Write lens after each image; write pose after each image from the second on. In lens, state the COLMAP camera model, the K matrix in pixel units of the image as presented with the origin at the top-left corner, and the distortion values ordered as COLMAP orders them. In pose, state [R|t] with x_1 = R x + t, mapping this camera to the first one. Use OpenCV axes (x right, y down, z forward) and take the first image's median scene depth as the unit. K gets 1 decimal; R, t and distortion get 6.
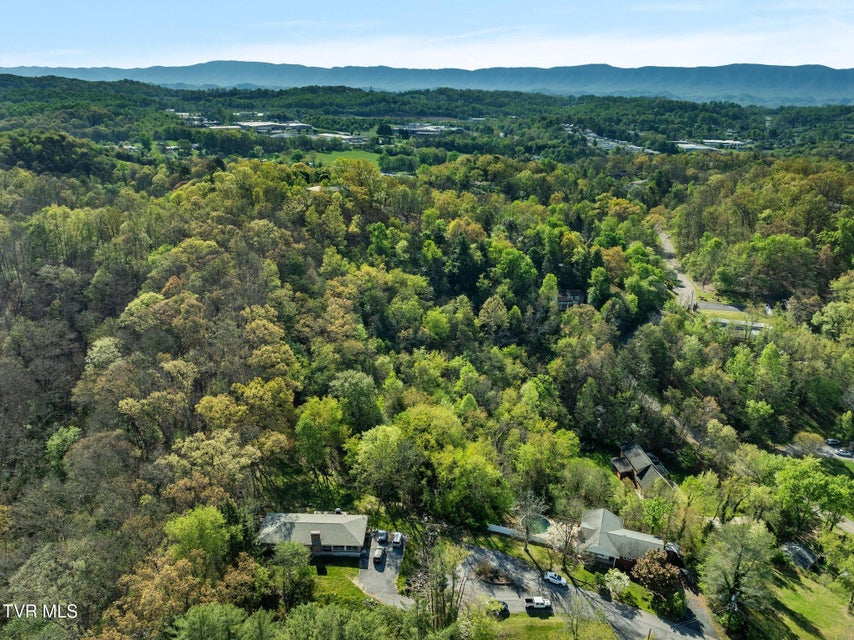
lens RADIAL K [[615.5, 0, 427.0], [0, 615.5, 320.0], [0, 0, 1]] dist [-0.044920, 0.007053]
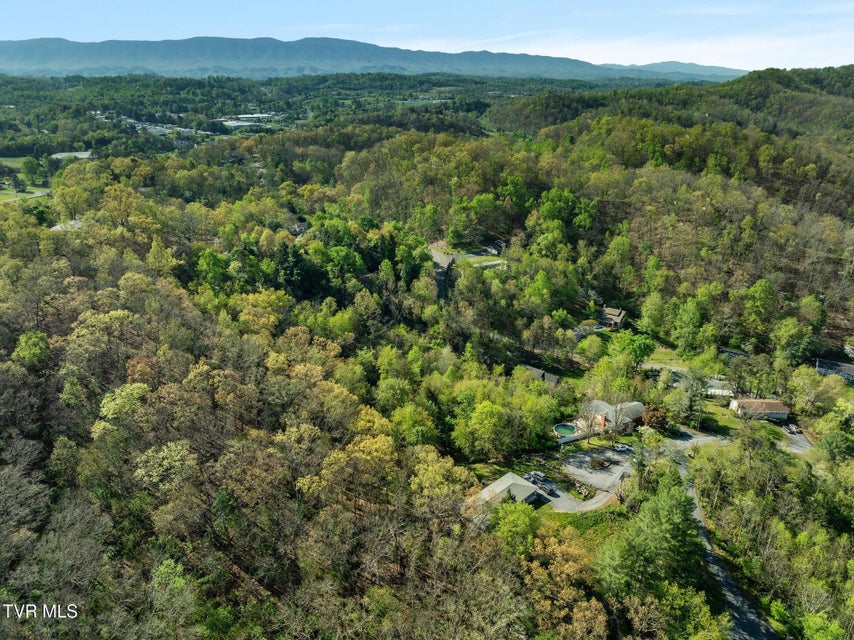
lens RADIAL K [[599.8, 0, 427.0], [0, 599.8, 320.0], [0, 0, 1]] dist [-0.046323, 0.011571]
pose [[0.712316, -0.286723, 0.640622, -0.417988], [0.255913, 0.956015, 0.143331, -0.090058], [-0.653540, 0.061846, 0.754361, 0.077226]]
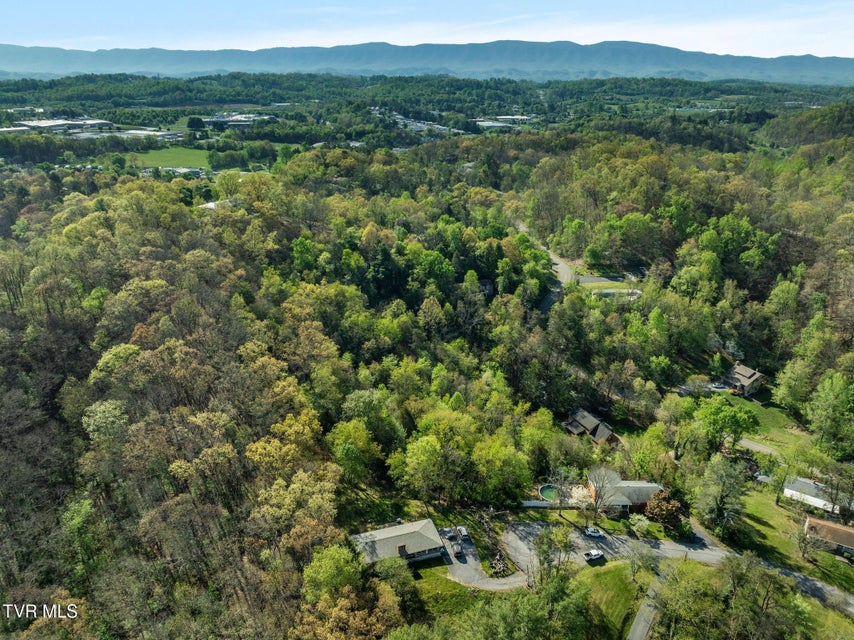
lens RADIAL K [[599.8, 0, 427.0], [0, 599.8, 320.0], [0, 0, 1]] dist [-0.046323, 0.011571]
pose [[0.946340, -0.137942, 0.292254, -0.170656], [0.126425, 0.990277, 0.058032, -0.048582], [-0.297417, -0.017969, 0.954578, -0.017570]]
